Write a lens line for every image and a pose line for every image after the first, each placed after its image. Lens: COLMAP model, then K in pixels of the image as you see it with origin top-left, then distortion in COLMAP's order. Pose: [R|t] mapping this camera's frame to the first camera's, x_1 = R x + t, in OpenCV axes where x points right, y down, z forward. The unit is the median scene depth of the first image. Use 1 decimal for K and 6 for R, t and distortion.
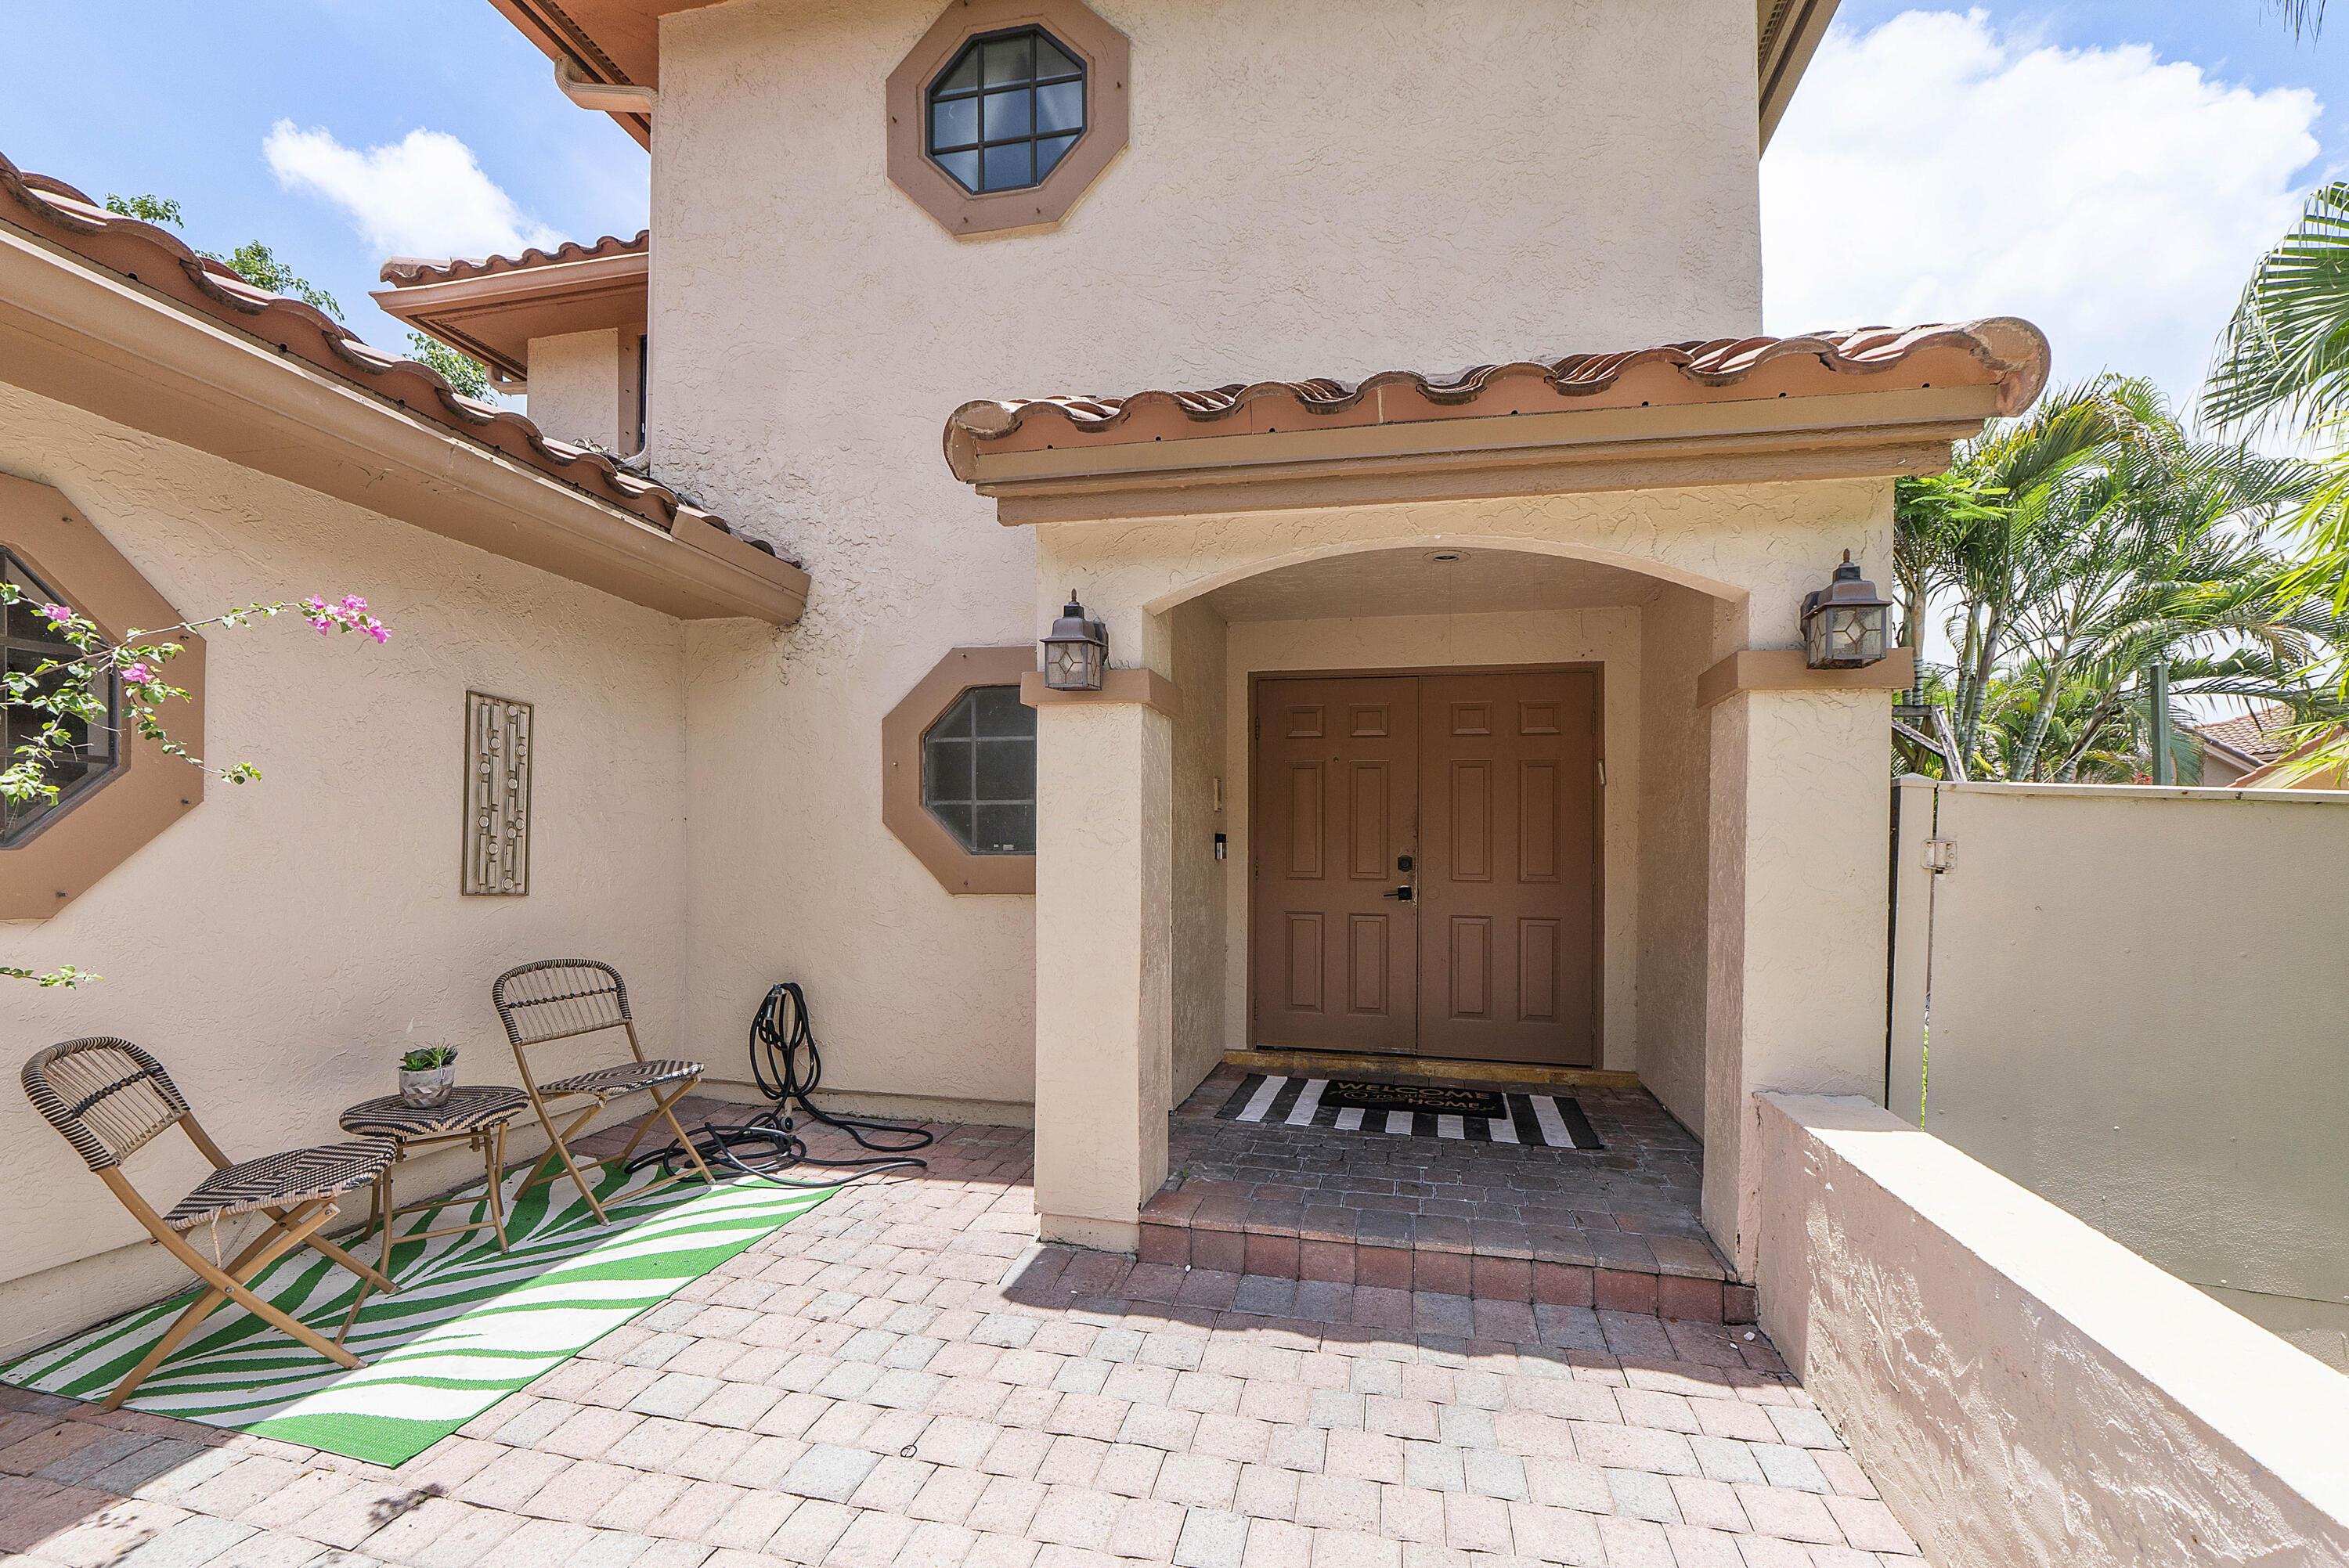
lens RADIAL K [[998.5, 0, 1088.1], [0, 998.5, 871.1], [0, 0, 1]] dist [-0.005947, -0.000002]
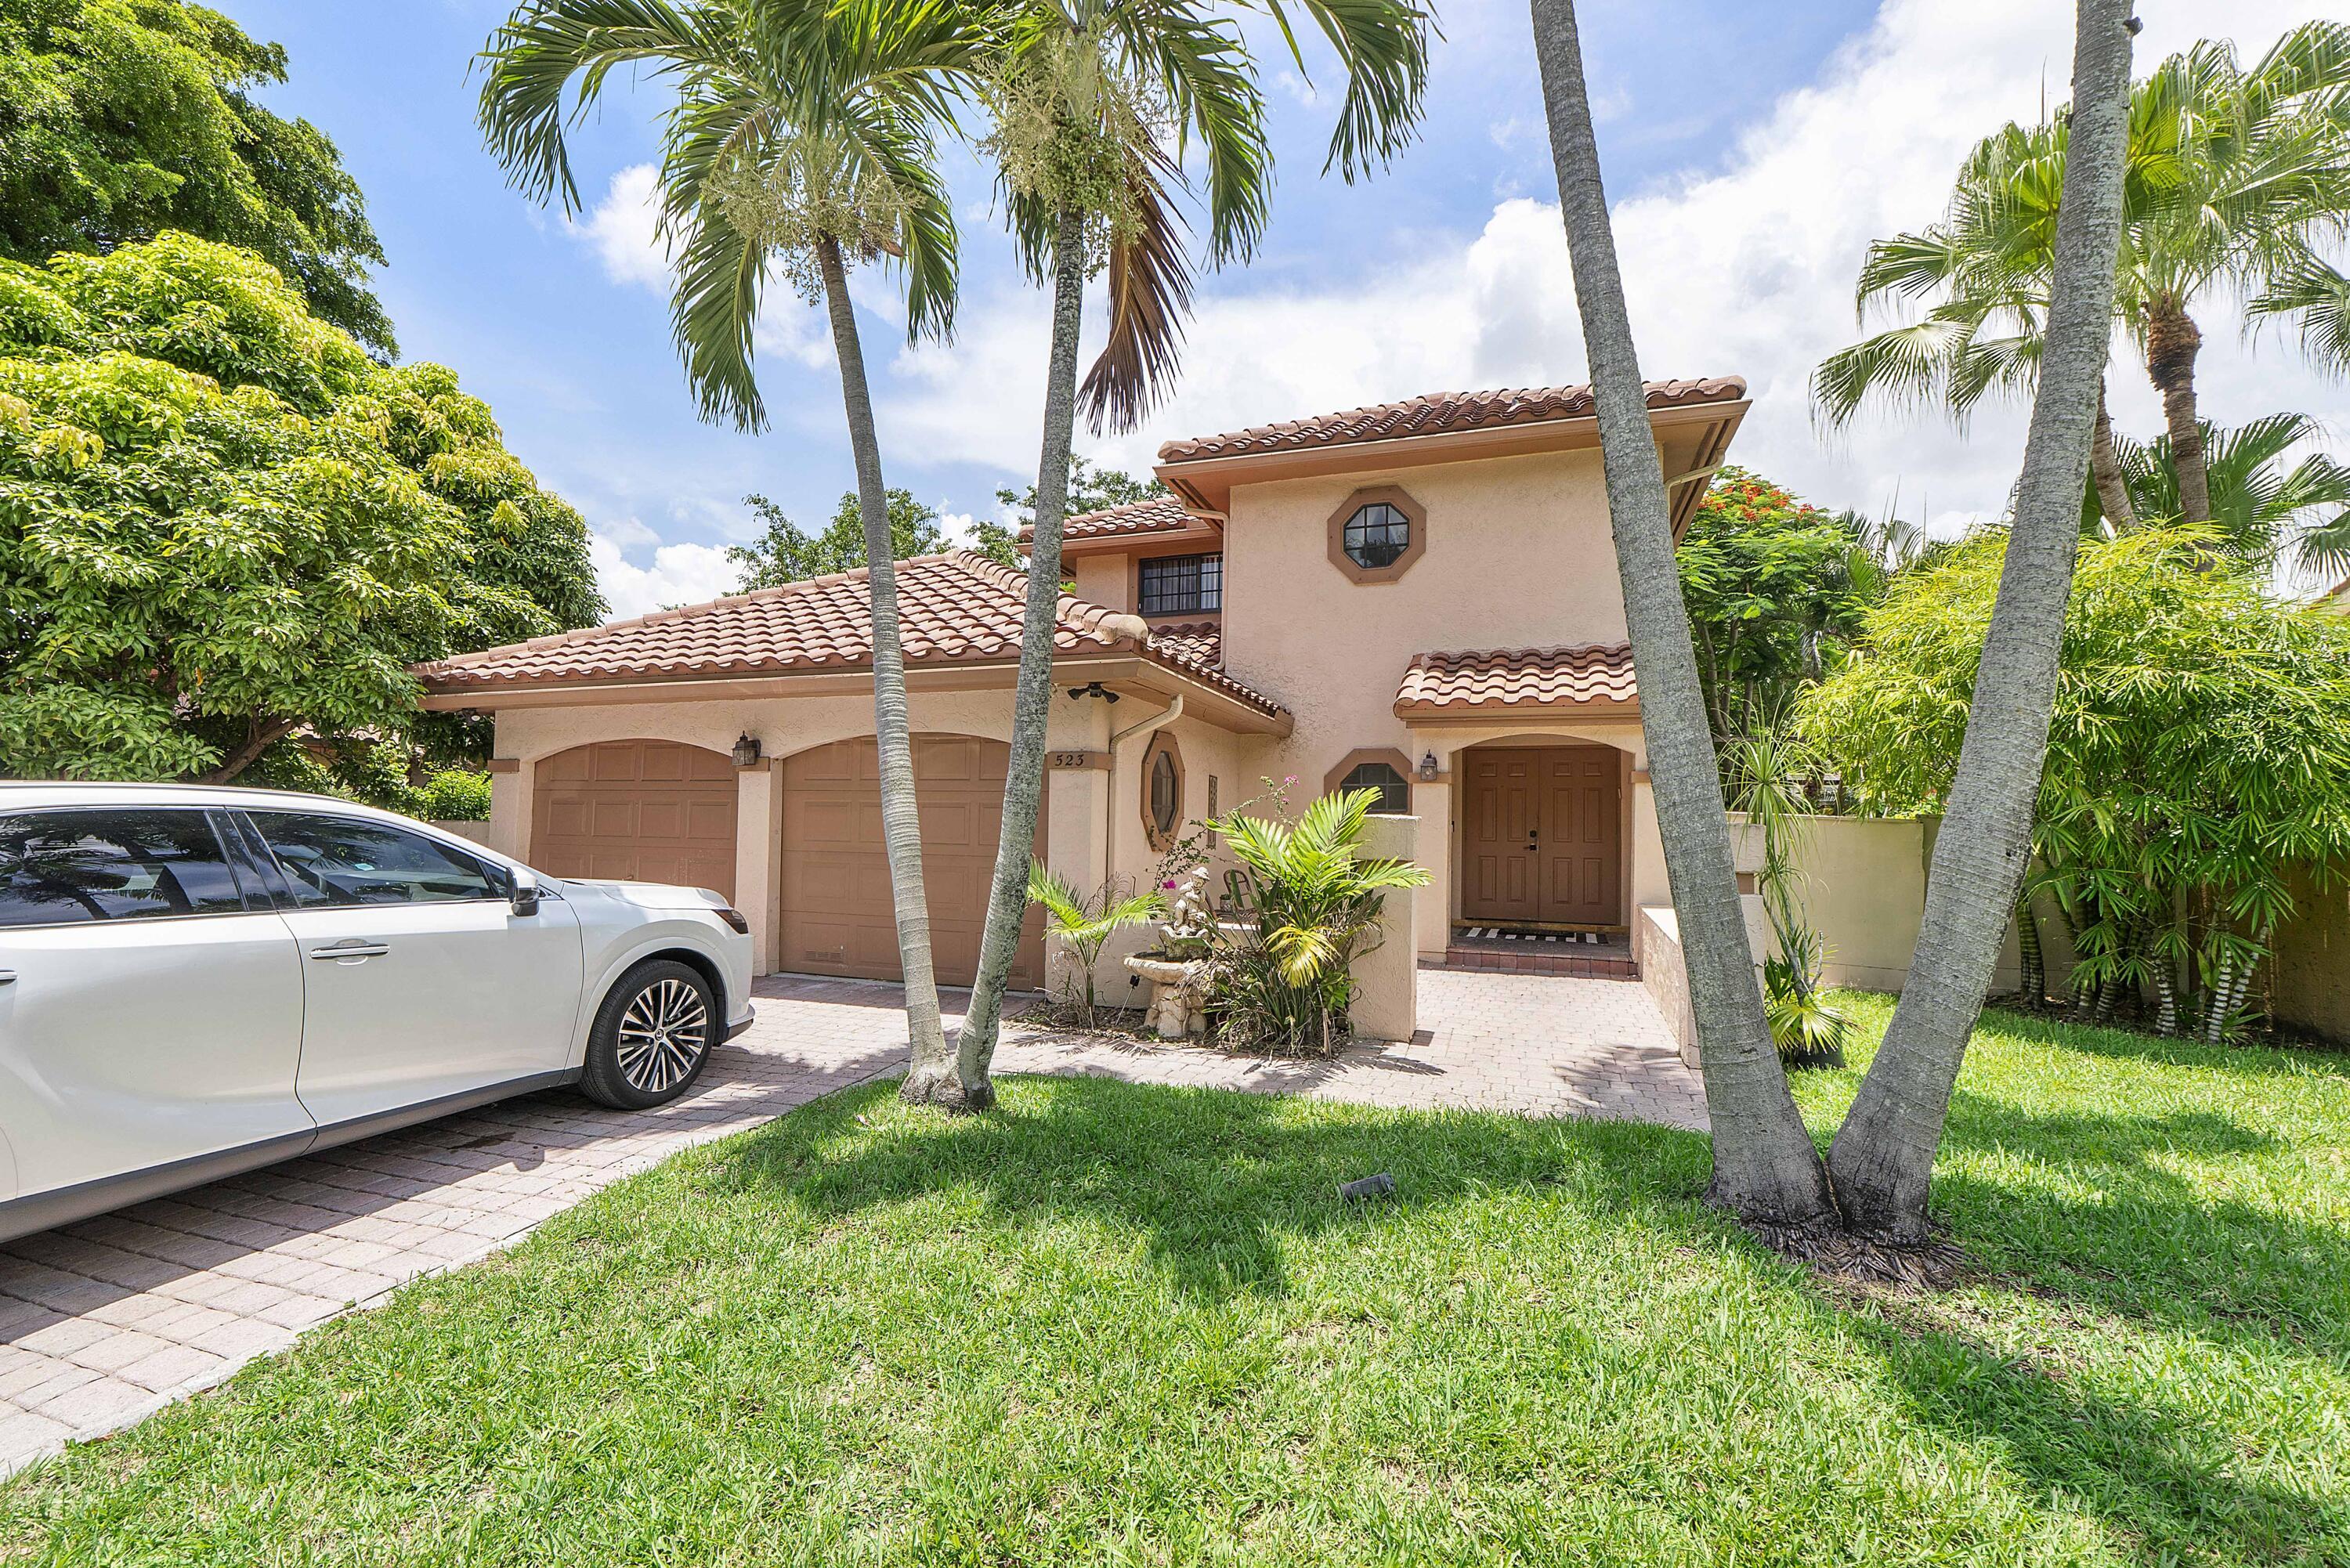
lens RADIAL K [[999.7, 0, 1184.8], [0, 999.7, 783.9], [0, 0, 1]] dist [-0.005644, 0.000150]
pose [[0.994737, -0.013196, -0.101608, -0.415483], [0.009215, 0.999175, -0.039553, -0.048731], [0.102046, 0.038409, 0.994038, -2.041371]]
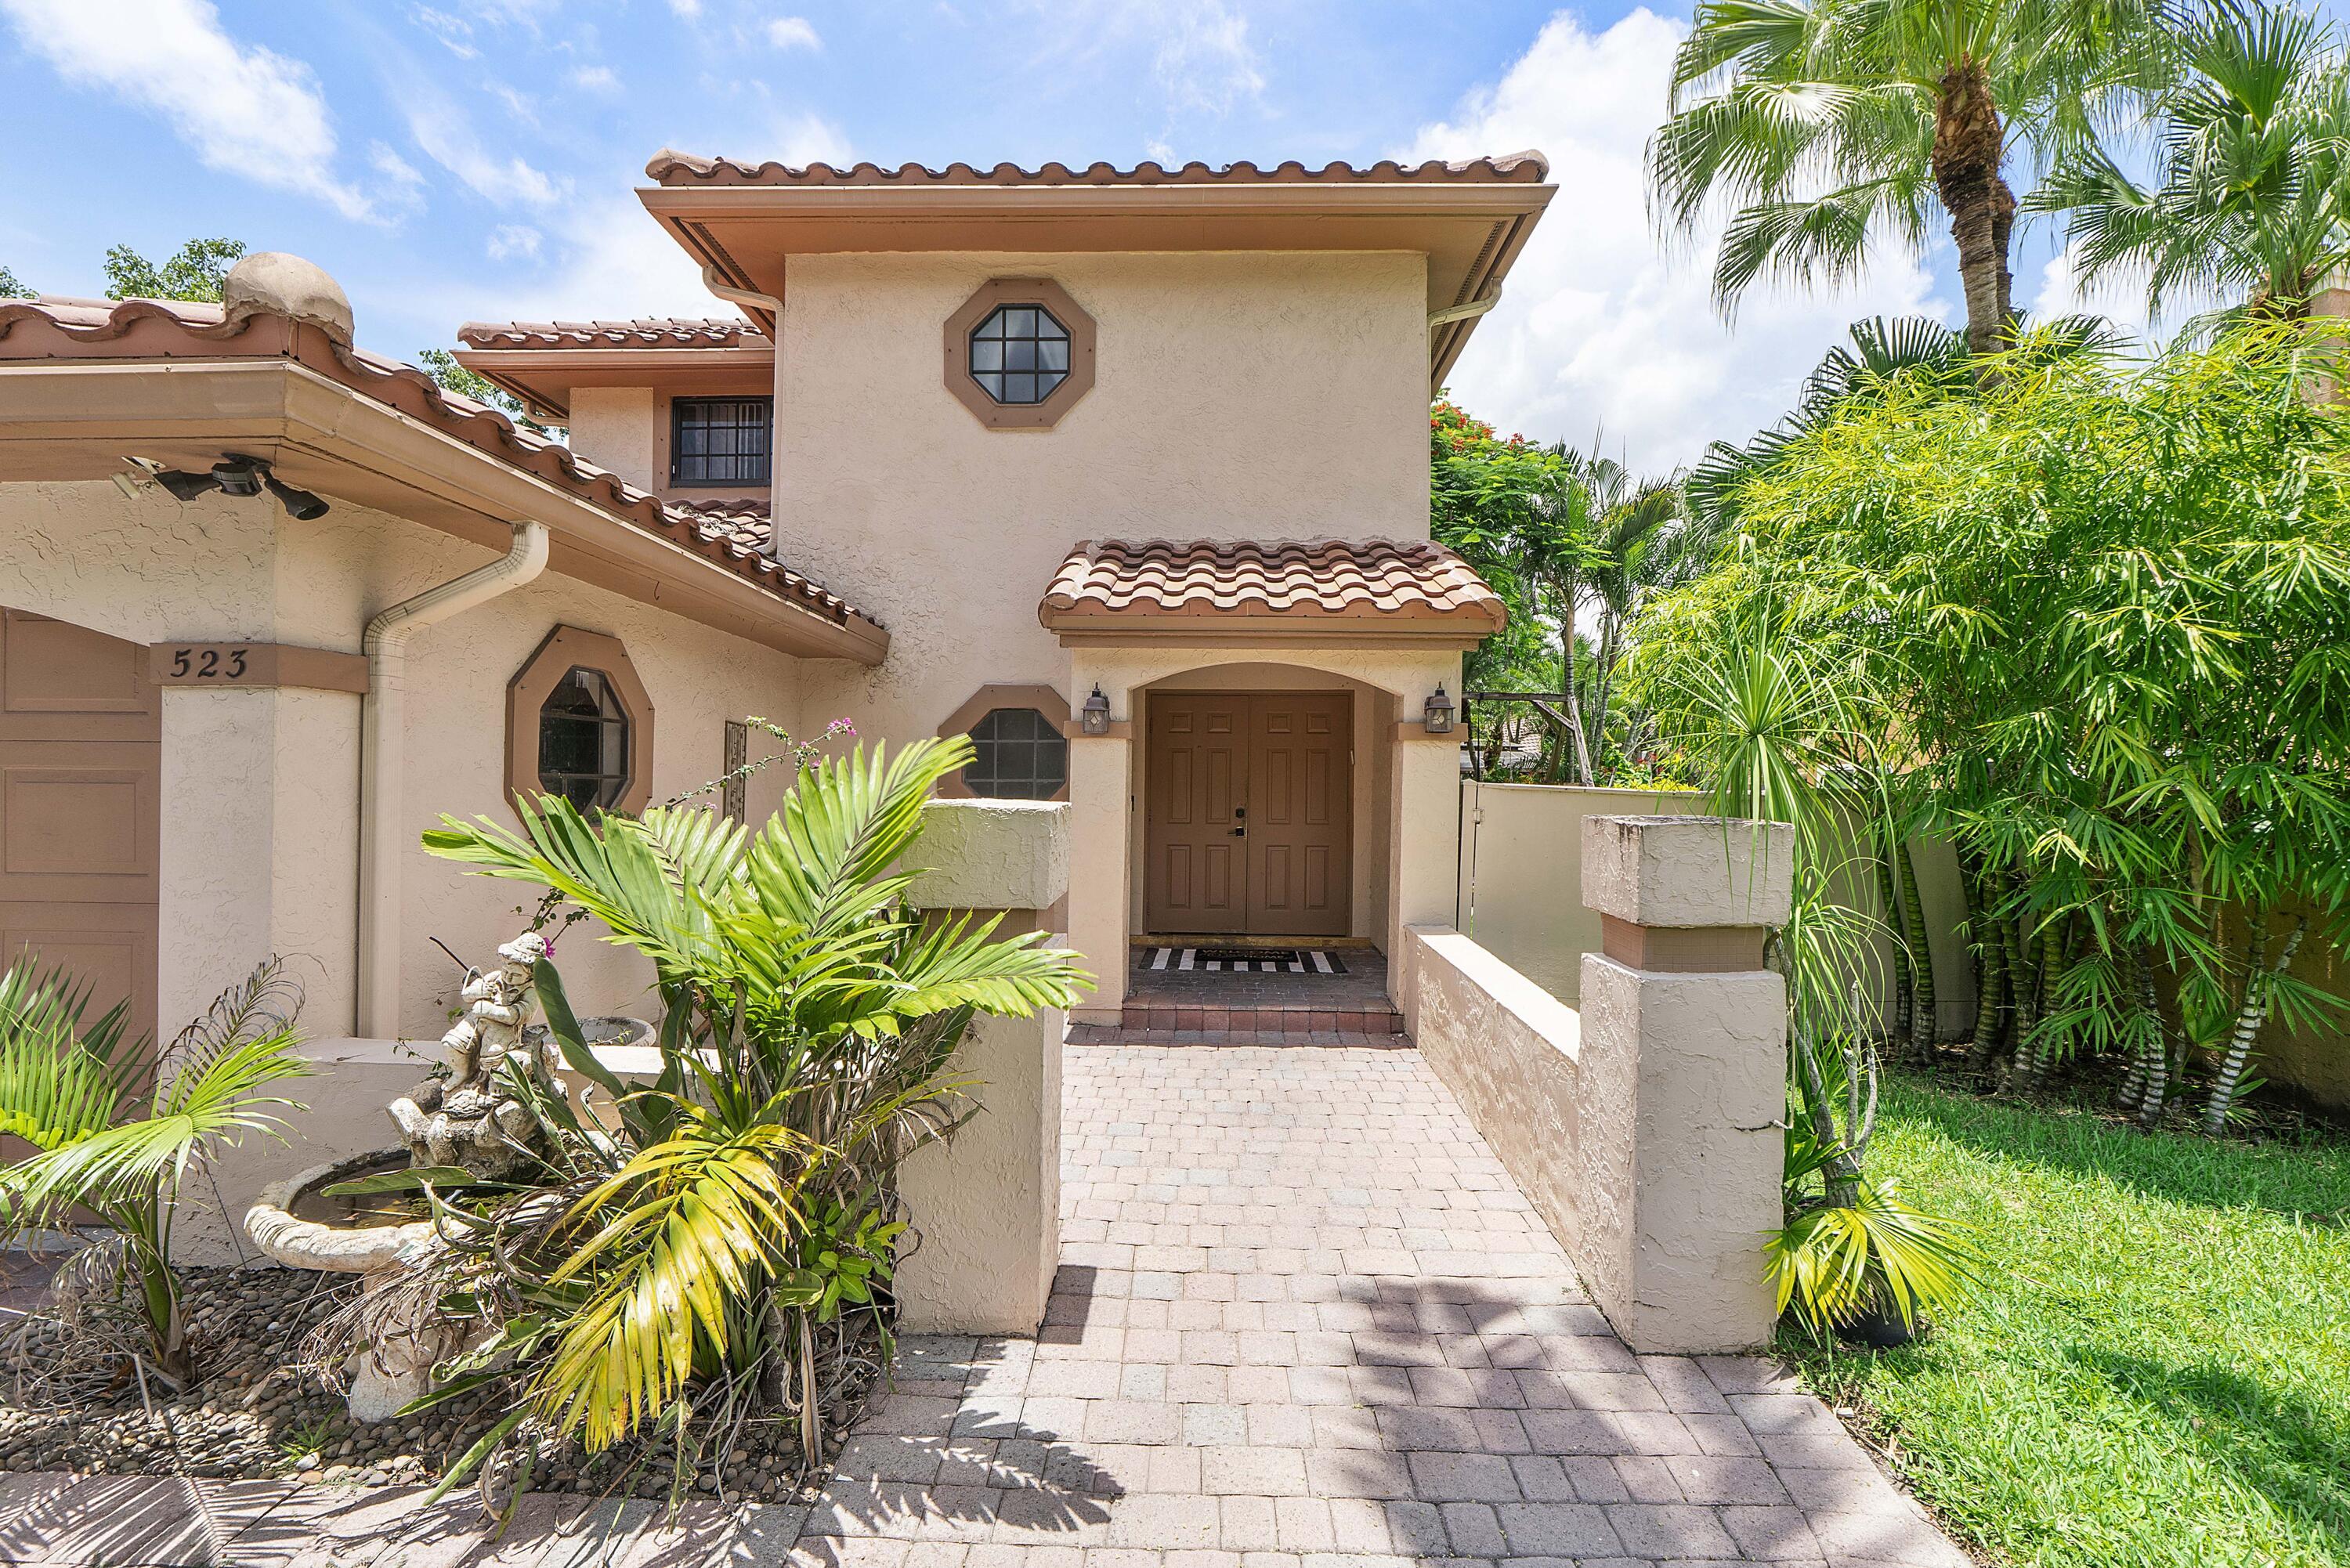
lens RADIAL K [[999.7, 0, 1184.8], [0, 999.7, 783.9], [0, 0, 1]] dist [-0.005644, 0.000150]
pose [[0.976593, -0.012180, 0.214750, -0.234310], [0.012373, 0.999923, 0.000442, -0.076319], [-0.214739, 0.002225, 0.976669, -0.859269]]
